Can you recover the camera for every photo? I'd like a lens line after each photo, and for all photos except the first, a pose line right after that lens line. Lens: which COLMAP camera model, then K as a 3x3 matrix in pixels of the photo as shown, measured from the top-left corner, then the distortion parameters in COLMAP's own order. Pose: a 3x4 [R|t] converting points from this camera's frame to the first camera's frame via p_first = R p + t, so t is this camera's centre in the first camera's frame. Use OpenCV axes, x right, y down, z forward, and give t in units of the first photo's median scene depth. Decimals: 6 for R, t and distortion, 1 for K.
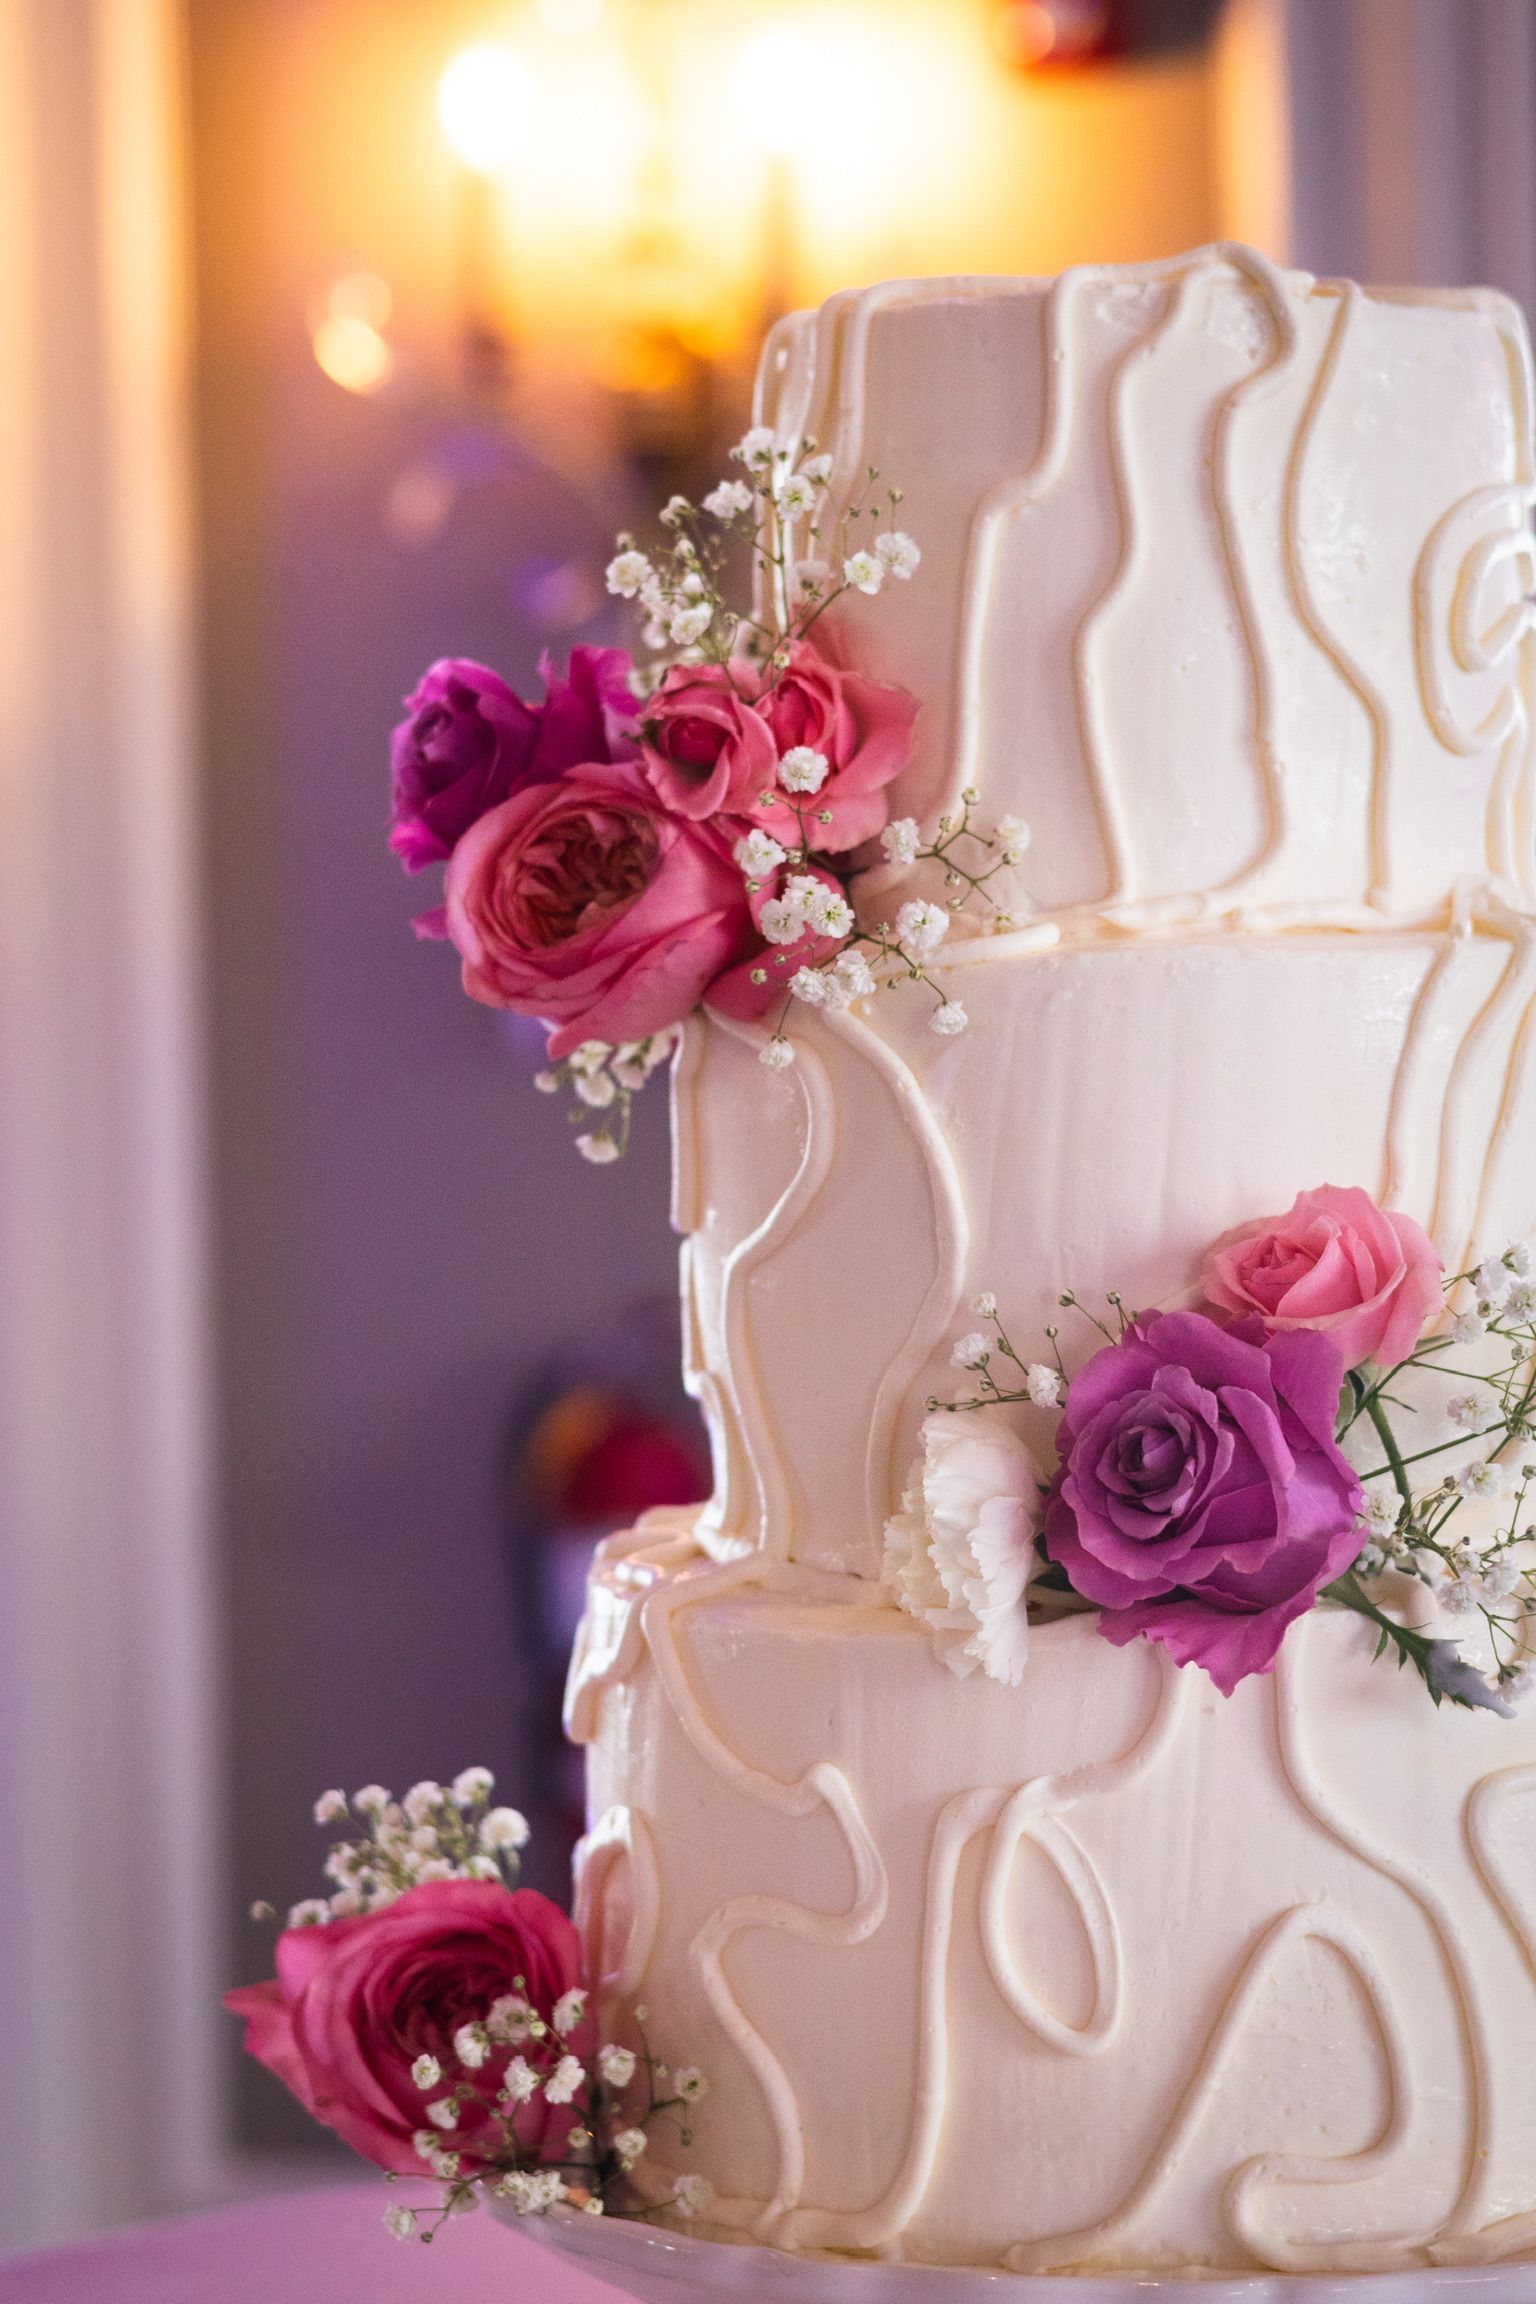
lens RADIAL K [[5508.9, 0, 768.0], [0, 5508.9, 1152.0], [0, 0, 1]] dist [0.119667, -0.951443]
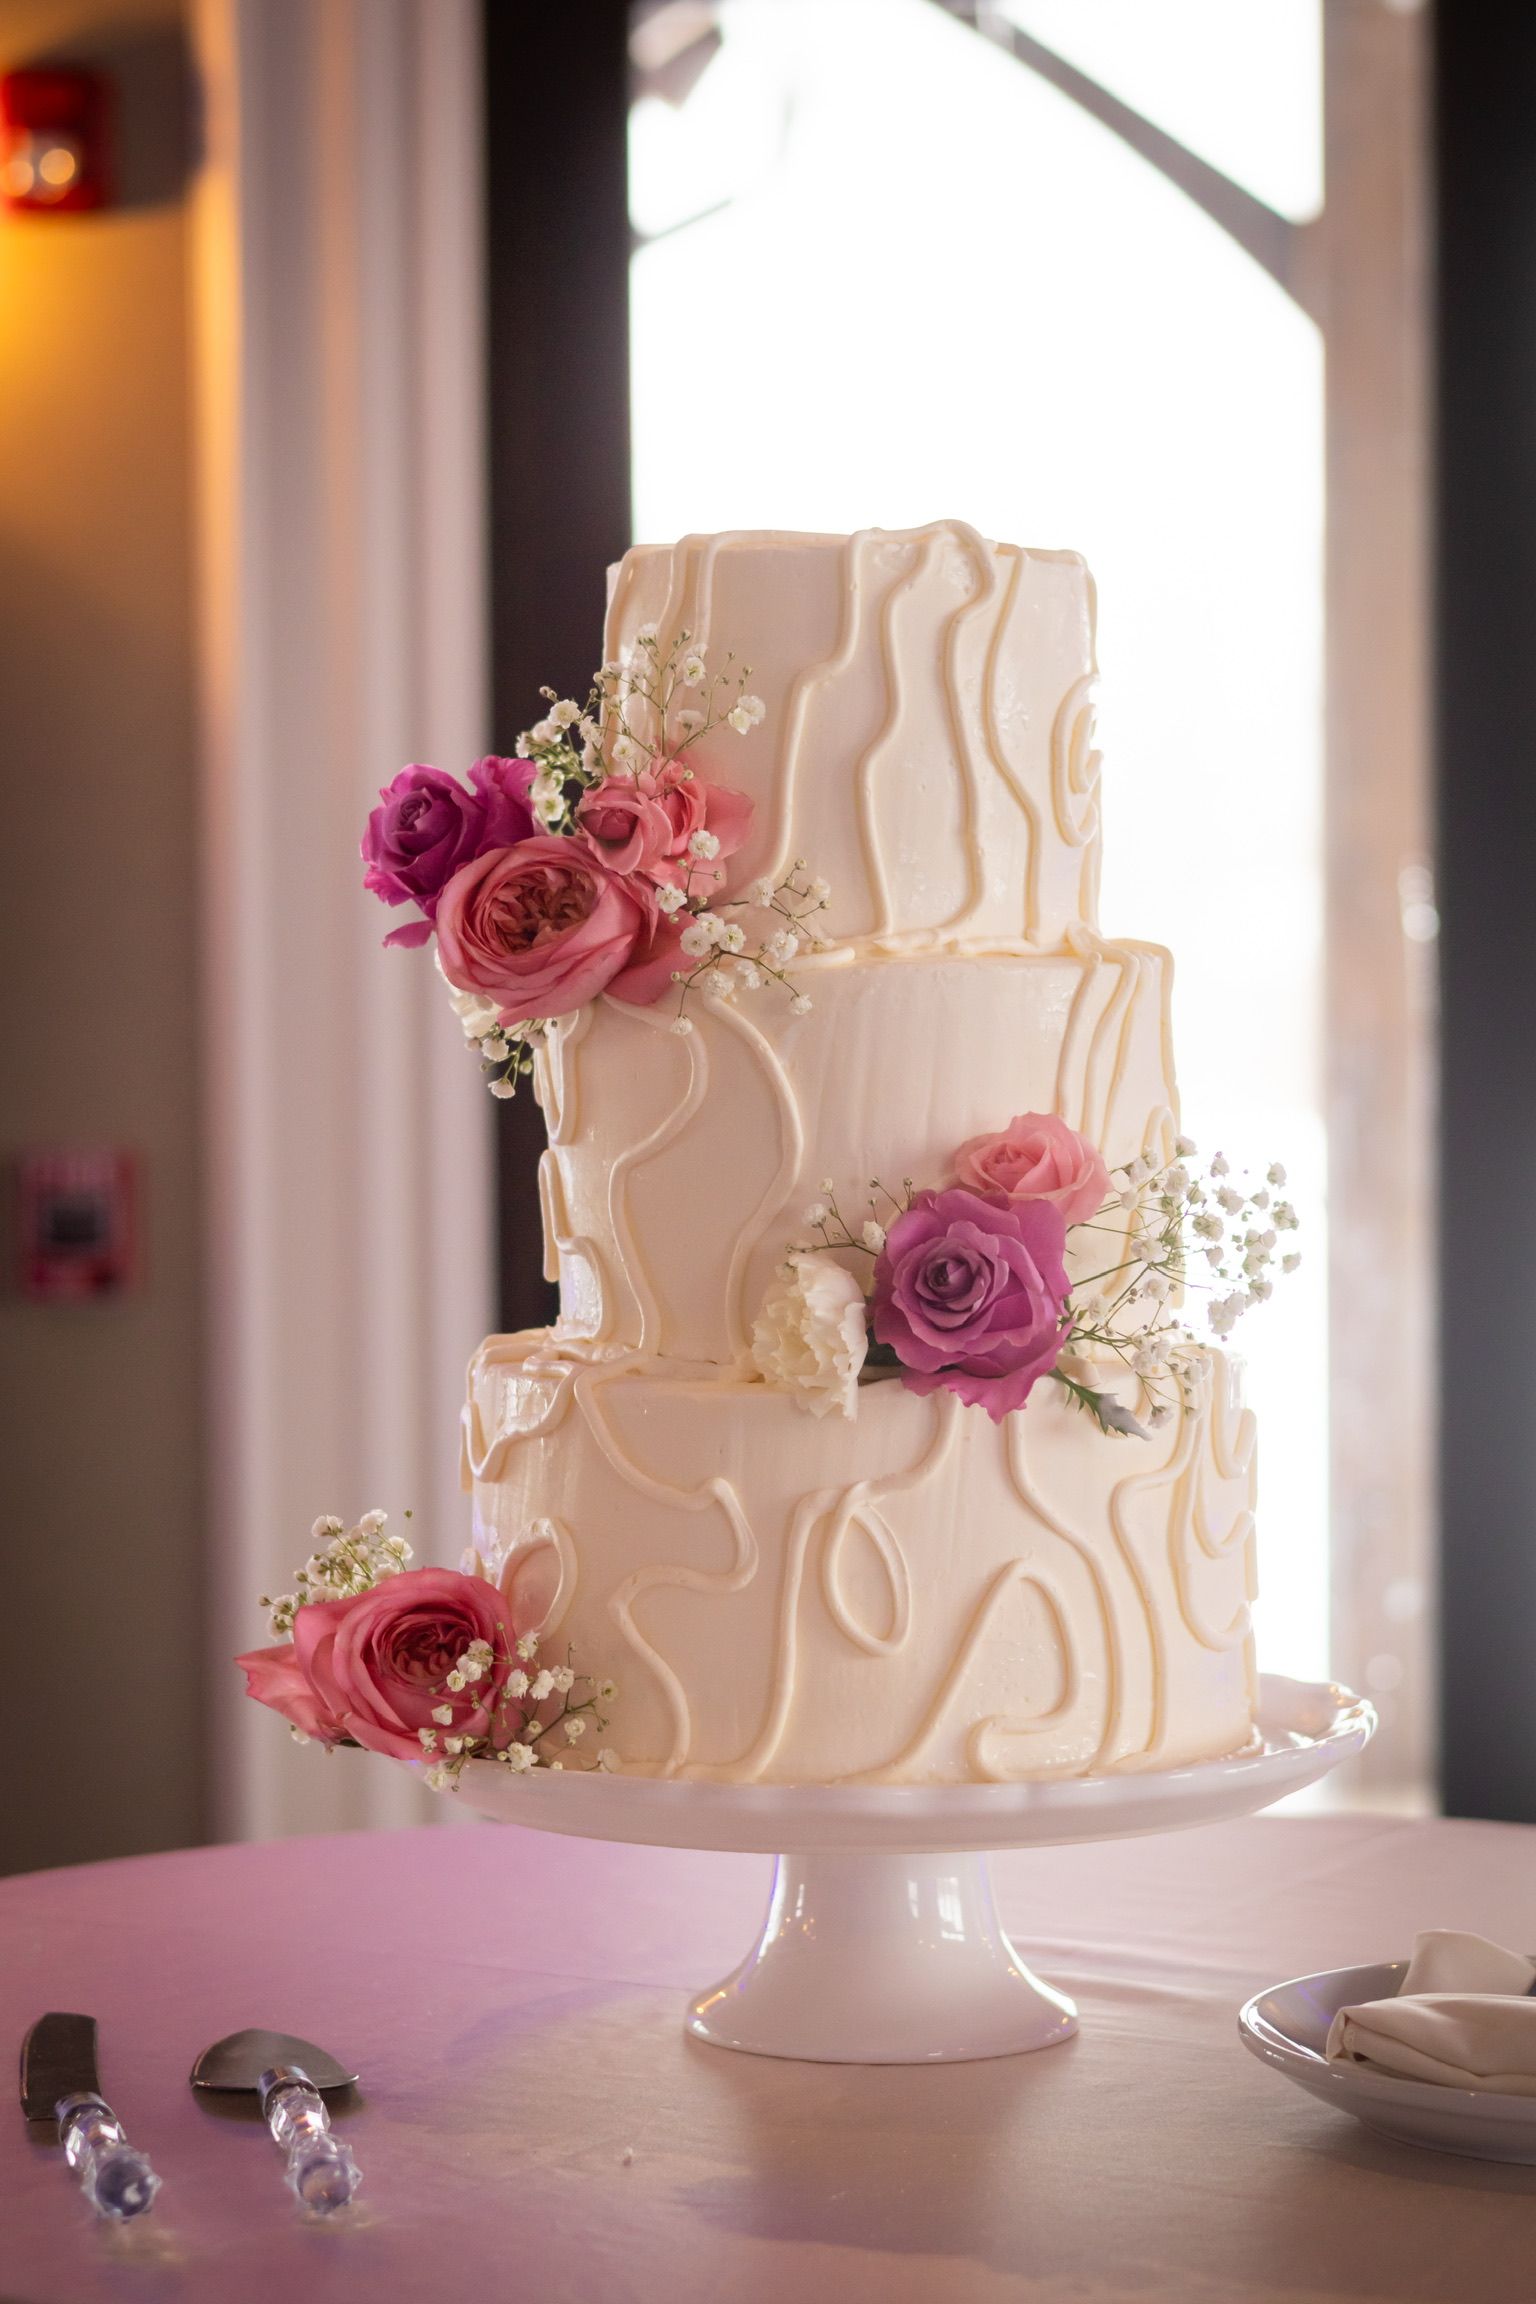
lens RADIAL K [[5508.9, 0, 768.0], [0, 5508.9, 1152.0], [0, 0, 1]] dist [0.119667, -0.951443]
pose [[0.960424, 0.010884, 0.278331, -0.411351], [-0.008098, 0.999905, -0.011157, 0.035317], [-0.278426, 0.008462, 0.960421, -0.510037]]
